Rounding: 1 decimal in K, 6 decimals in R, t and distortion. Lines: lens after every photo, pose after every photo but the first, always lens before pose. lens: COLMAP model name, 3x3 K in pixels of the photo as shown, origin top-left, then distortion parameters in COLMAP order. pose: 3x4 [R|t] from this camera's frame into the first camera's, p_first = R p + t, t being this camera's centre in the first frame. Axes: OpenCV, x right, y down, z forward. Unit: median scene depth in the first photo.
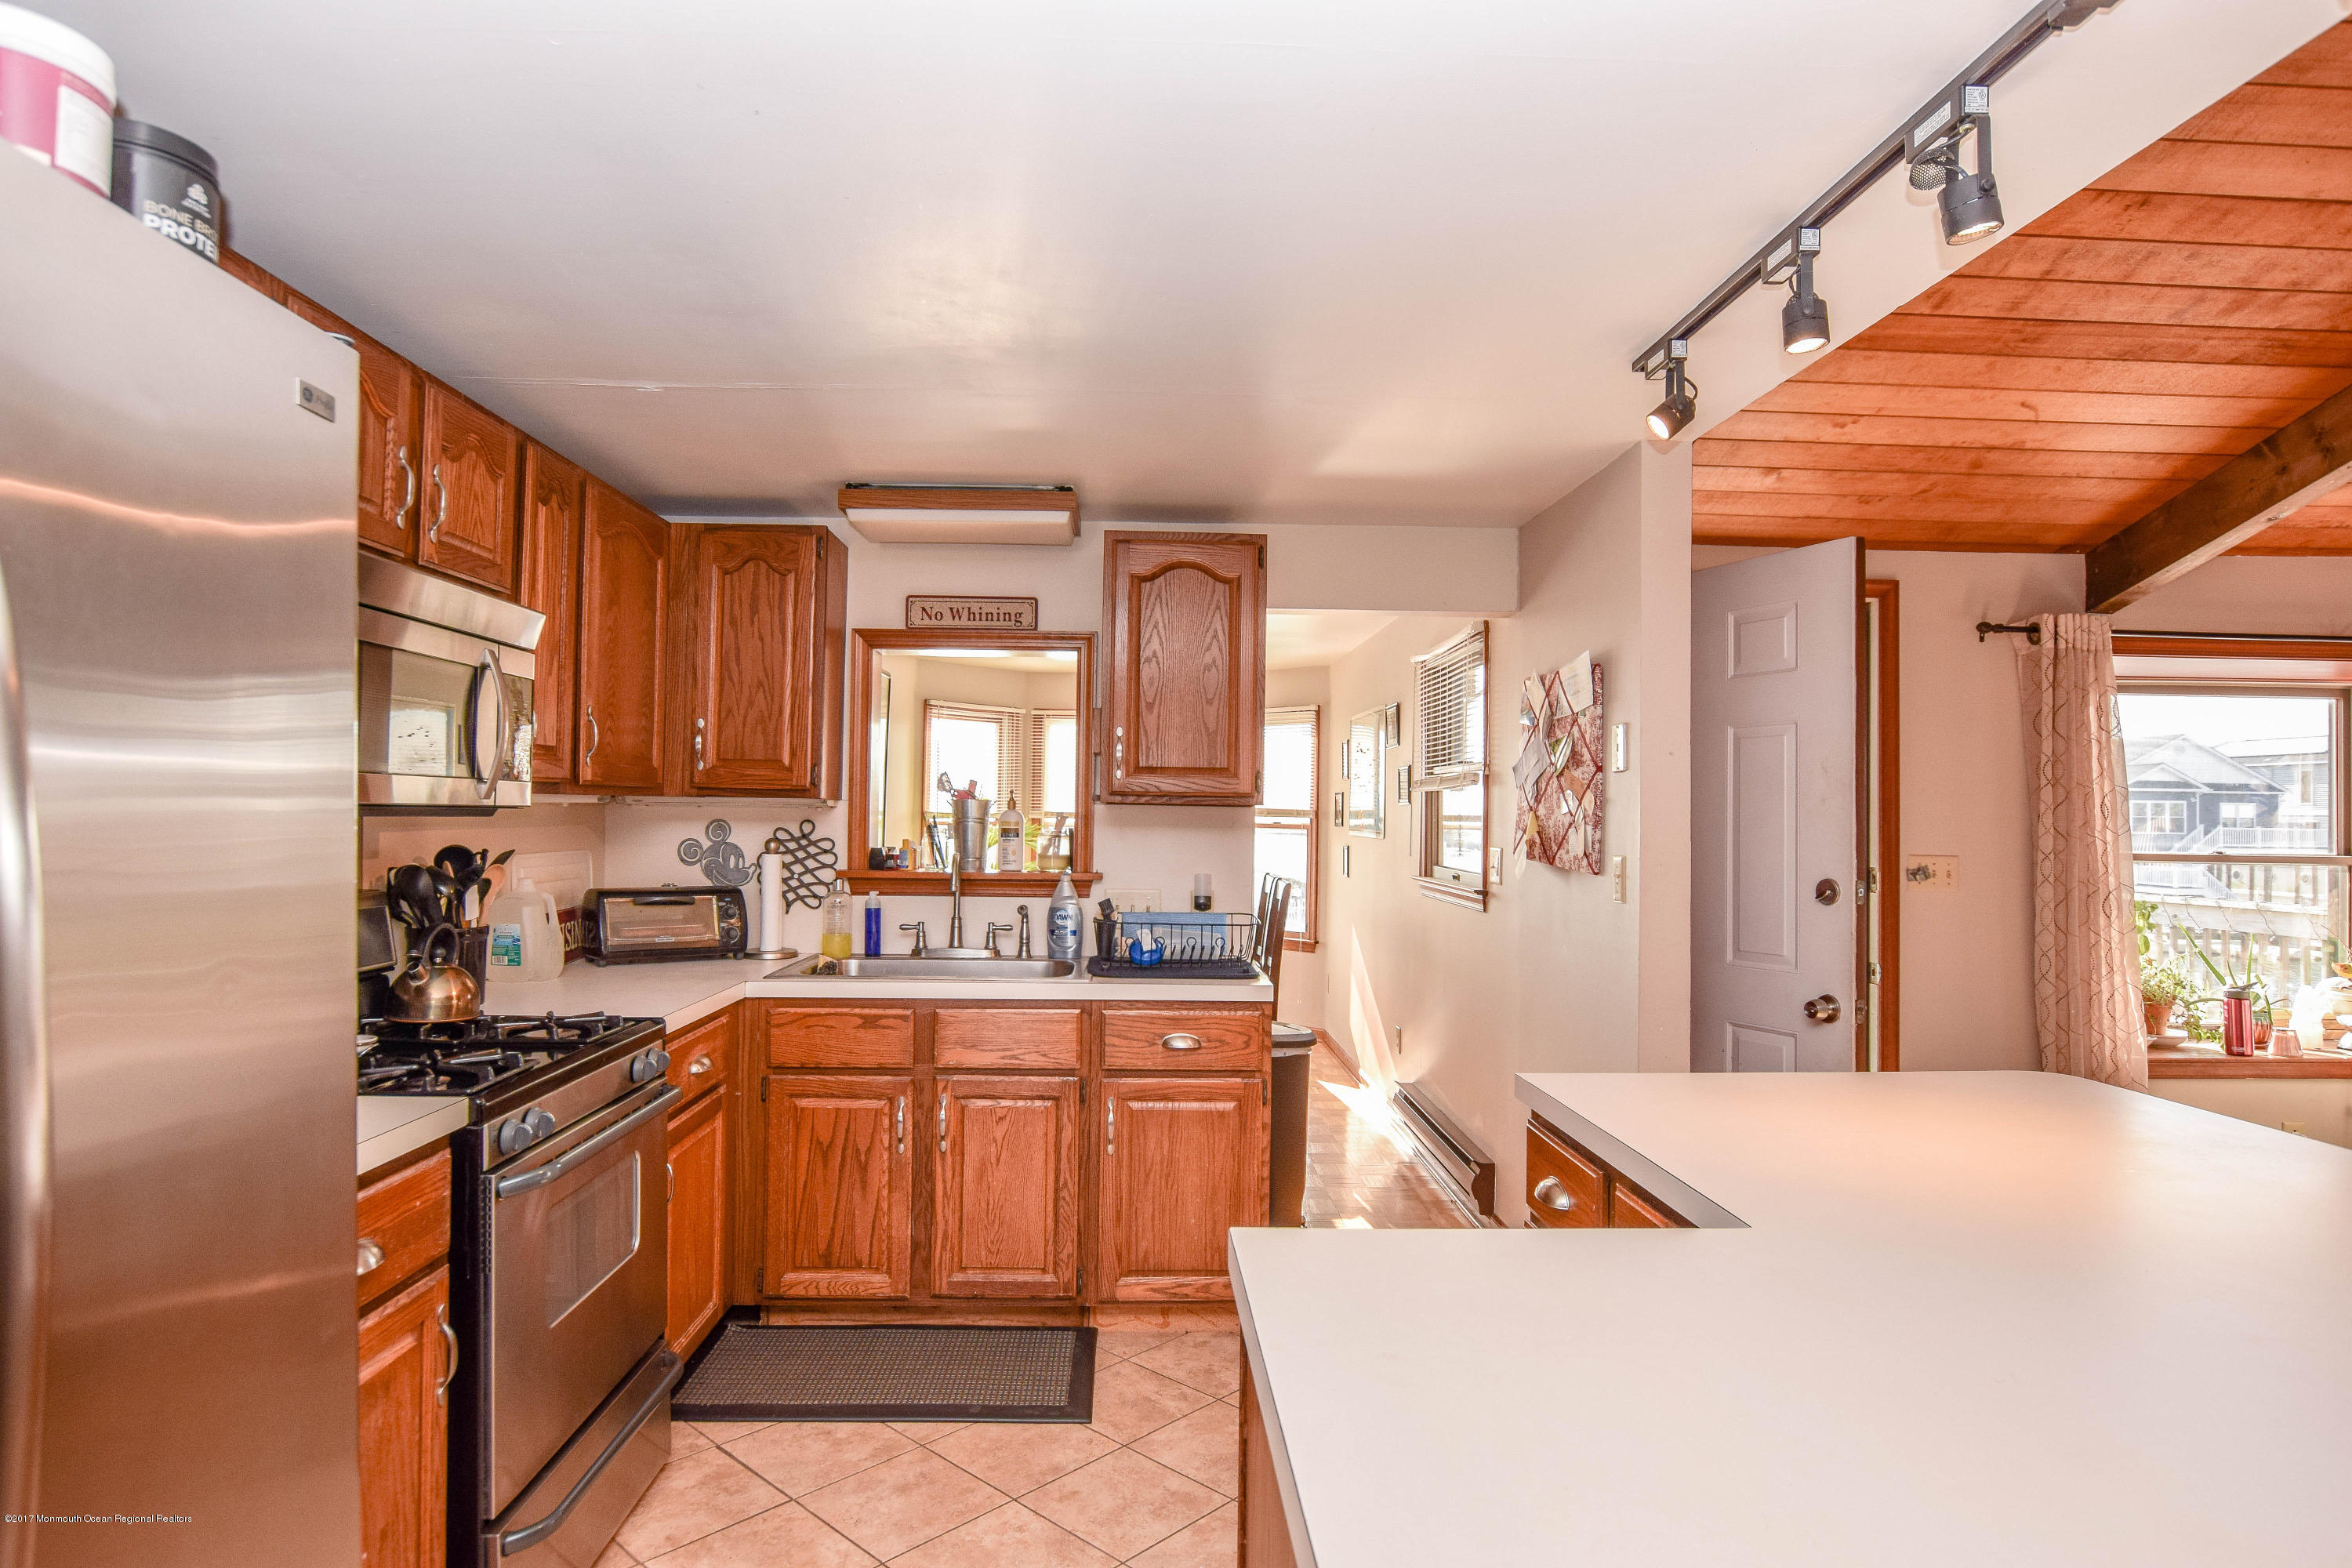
lens RADIAL K [[1274.8, 0, 1161.2], [0, 1274.8, 786.0], [0, 0, 1]] dist [-0.027632, 0.007800]
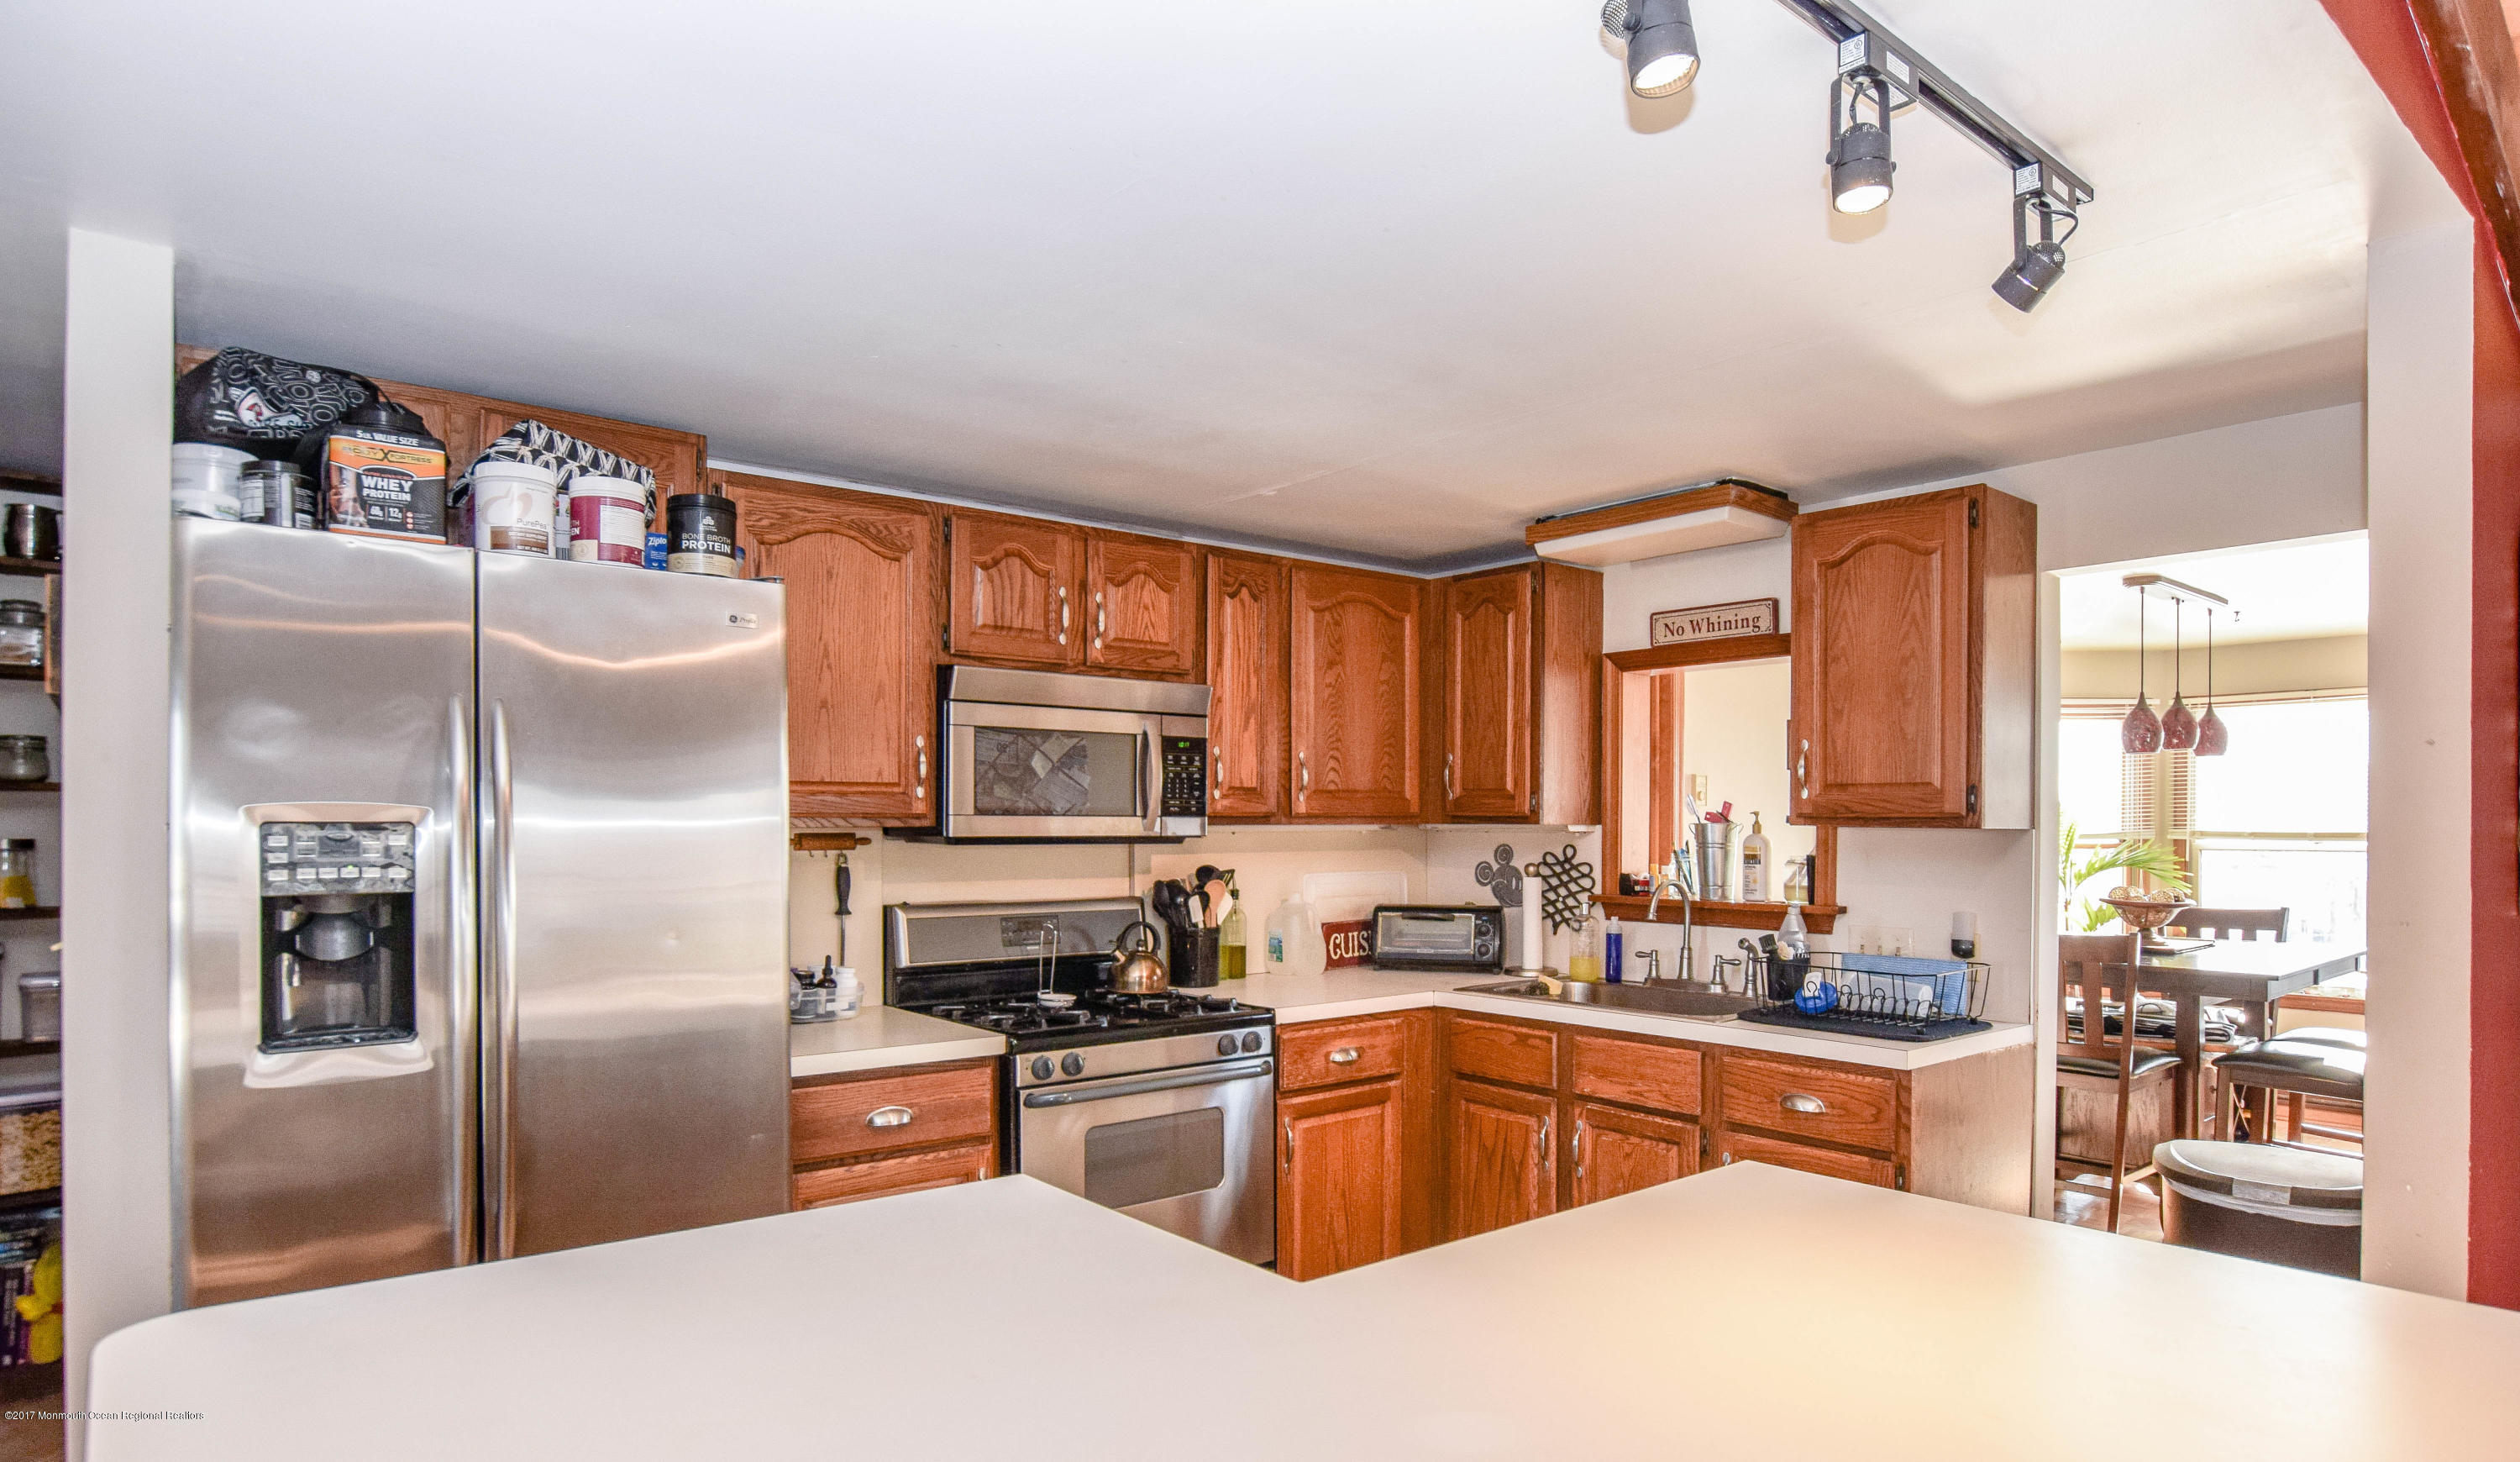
lens RADIAL K [[1381.9, 0, 1256.1], [0, 1381.9, 815.7], [0, 0, 1]] dist [-0.017398, 0.000524]
pose [[0.617908, -0.013579, -0.786134, 0.468061], [0.022599, 0.999744, 0.000495, -0.003113], [0.785926, -0.018072, 0.618056, 0.119063]]
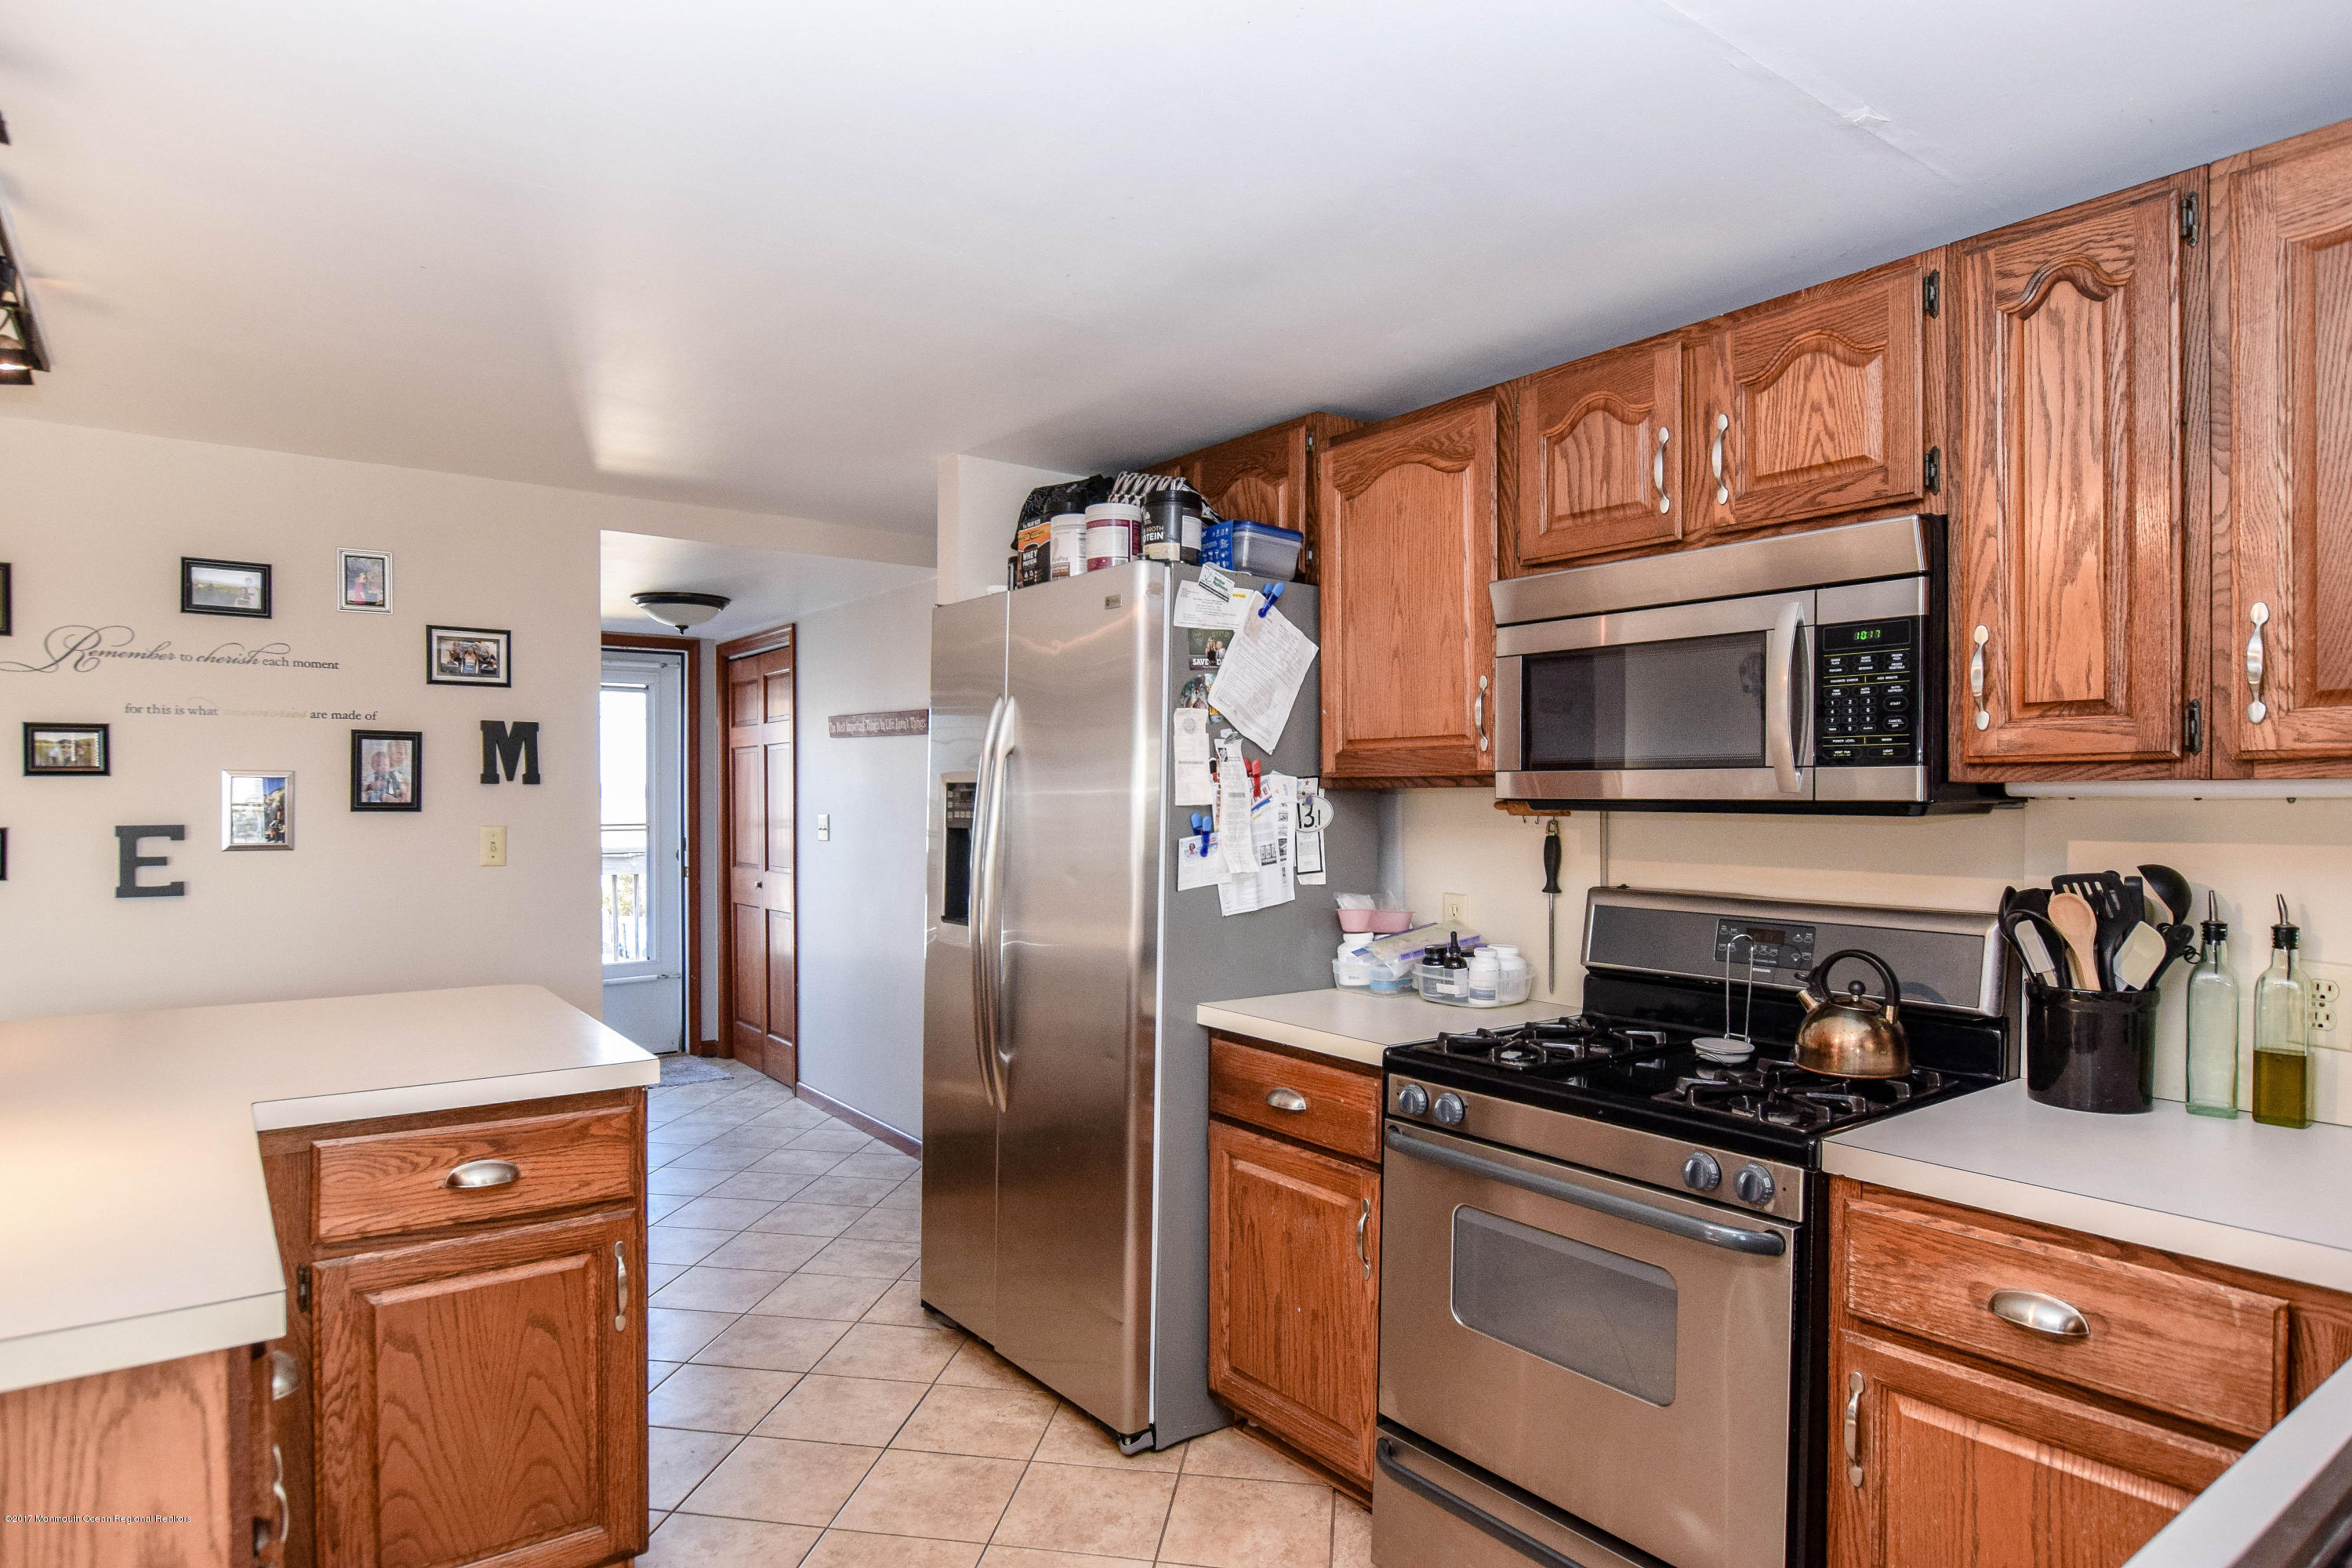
lens RADIAL K [[1341.2, 0, 1167.0], [0, 1341.2, 800.8], [0, 0, 1]] dist [-0.001398, -0.000014]
pose [[-0.817485, -0.012813, -0.575807, 0.179270], [0.000162, 0.999747, -0.022475, 0.022965], [0.575950, -0.018466, -0.817276, 0.980559]]
